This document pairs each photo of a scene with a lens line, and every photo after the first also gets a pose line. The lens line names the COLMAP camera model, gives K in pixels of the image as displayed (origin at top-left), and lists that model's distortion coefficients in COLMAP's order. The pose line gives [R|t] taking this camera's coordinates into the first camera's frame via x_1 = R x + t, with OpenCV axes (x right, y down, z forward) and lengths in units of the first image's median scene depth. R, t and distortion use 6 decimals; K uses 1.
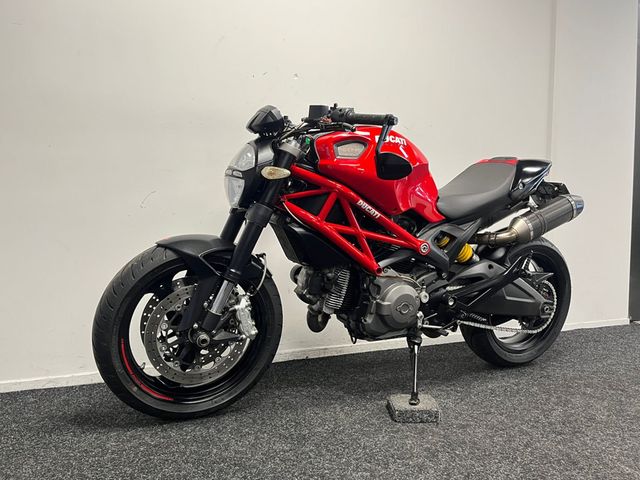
lens RADIAL K [[521.2, 0, 320.0], [0, 521.2, 240.0], [0, 0, 1]] dist [0.012905, -0.002509]
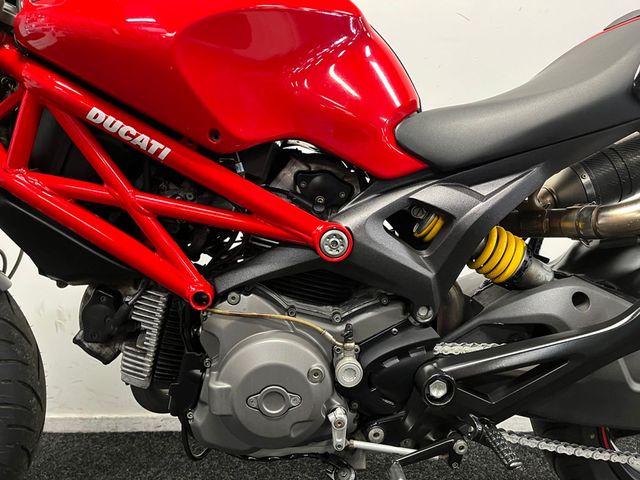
lens RADIAL K [[492.2, 0, 320.0], [0, 492.2, 240.0], [0, 0, 1]] dist [0.048462, -0.076775]
pose [[0.916281, 0.014861, -0.400260, 0.334121], [-0.011927, 0.999881, 0.009821, 0.010025], [0.400359, -0.004226, 0.916349, 0.682650]]
